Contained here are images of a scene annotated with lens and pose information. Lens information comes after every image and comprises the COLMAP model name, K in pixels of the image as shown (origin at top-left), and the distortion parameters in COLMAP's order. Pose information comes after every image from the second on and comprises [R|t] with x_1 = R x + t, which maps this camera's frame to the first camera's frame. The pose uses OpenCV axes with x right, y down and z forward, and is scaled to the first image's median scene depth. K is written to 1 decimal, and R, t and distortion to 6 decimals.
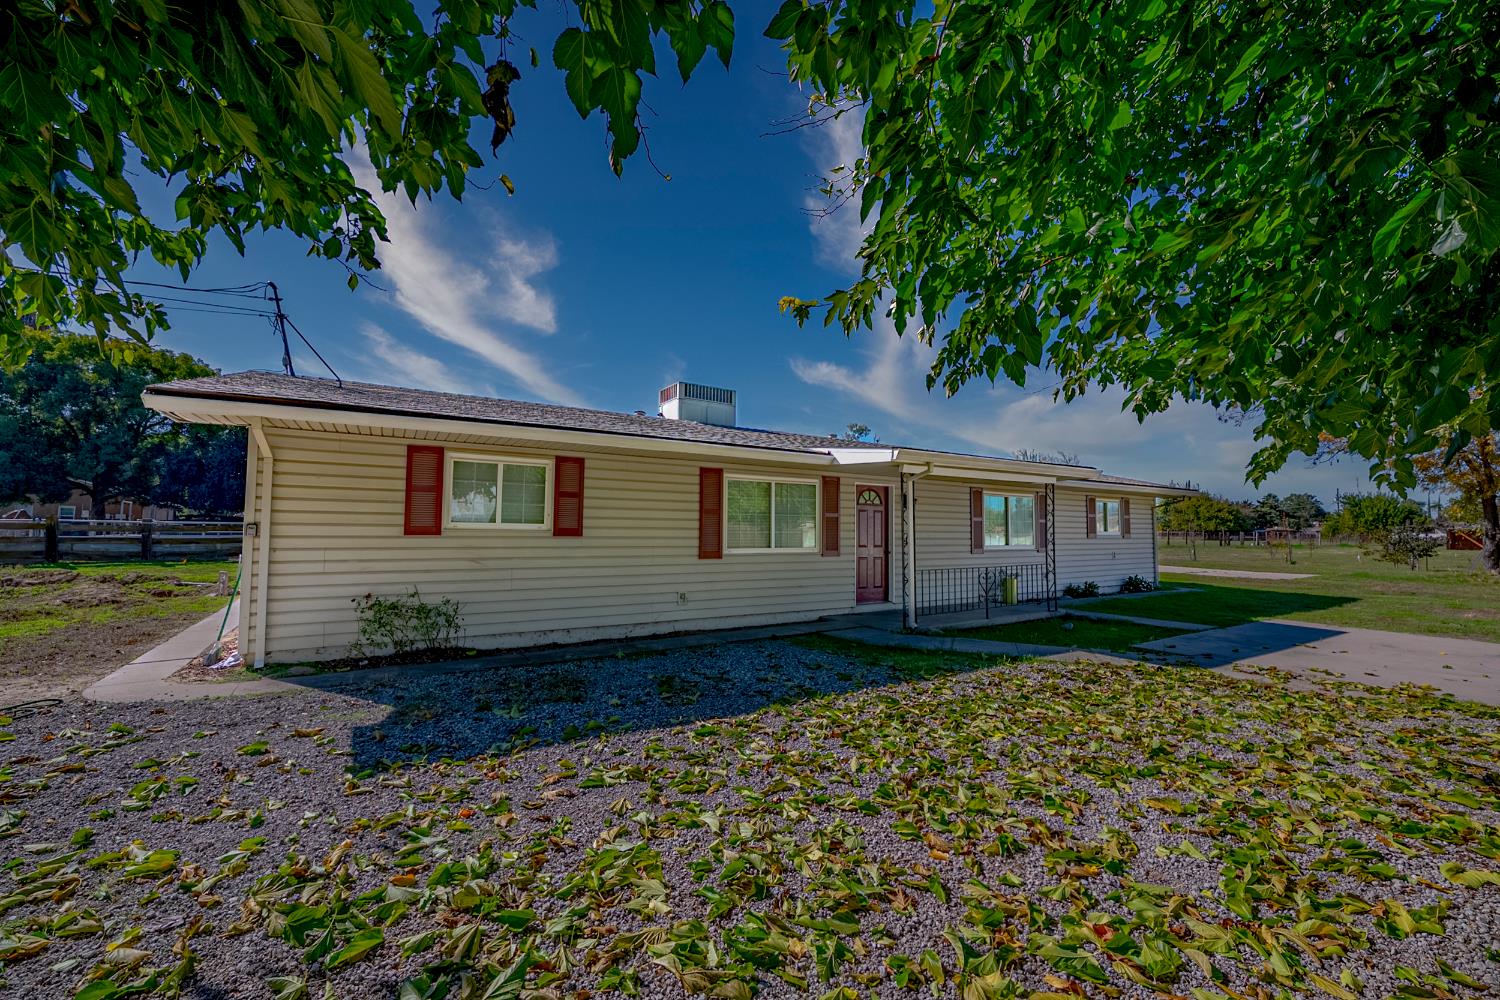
lens RADIAL K [[619.1, 0, 750.0], [0, 619.1, 500.0], [0, 0, 1]] dist [-0.009378, 0.000332]
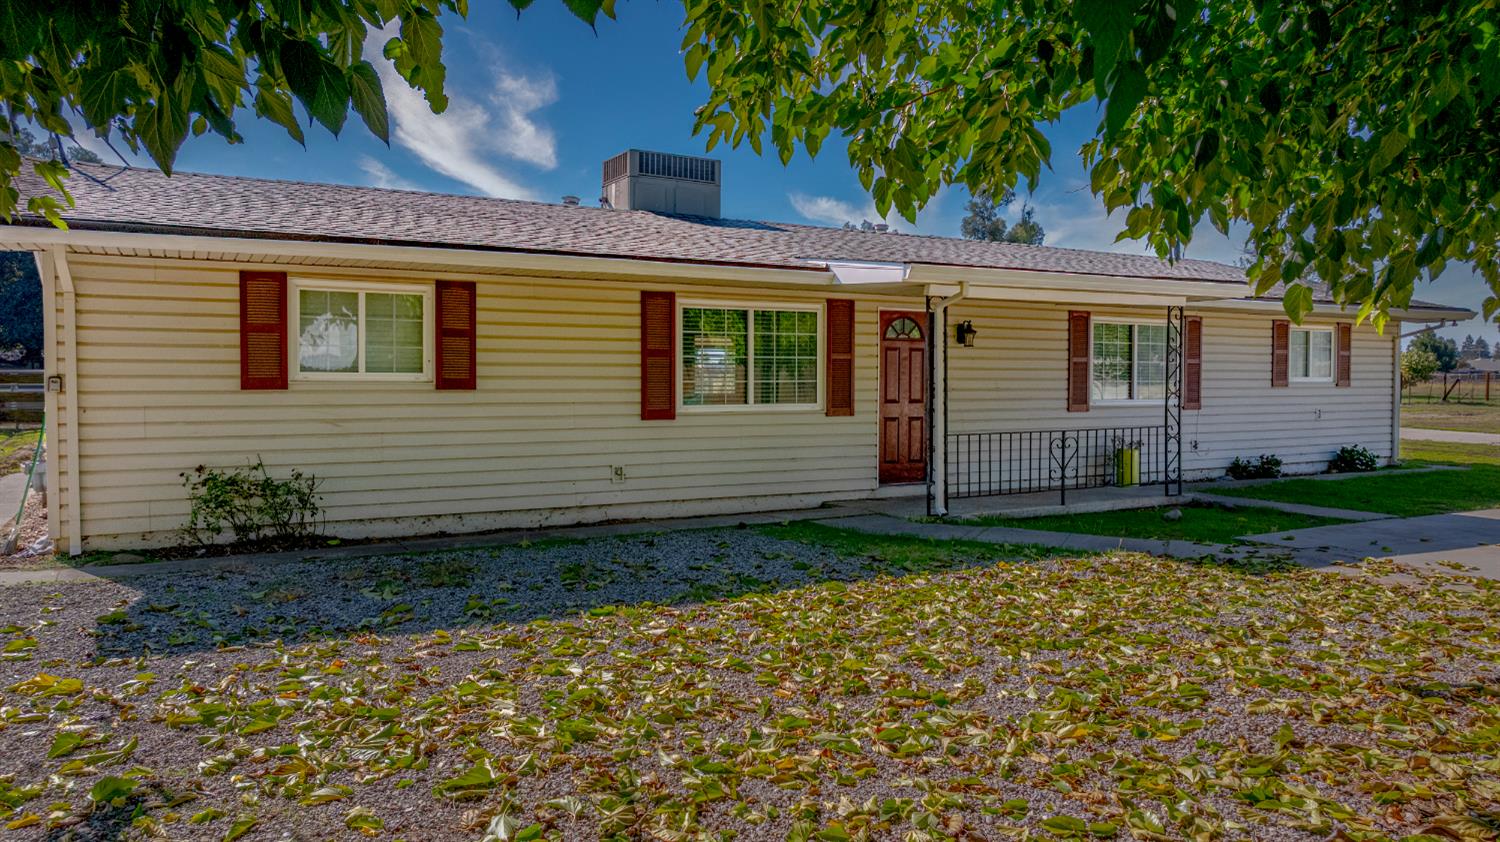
lens RADIAL K [[1108.9, 0, 771.2], [0, 1108.9, 418.2], [0, 0, 1]] dist [-0.009324, -0.008385]
pose [[0.999340, -0.003863, -0.036111, 0.136426], [0.007039, 0.996074, 0.088249, -0.022515], [0.035629, -0.088445, 0.995444, -0.321950]]
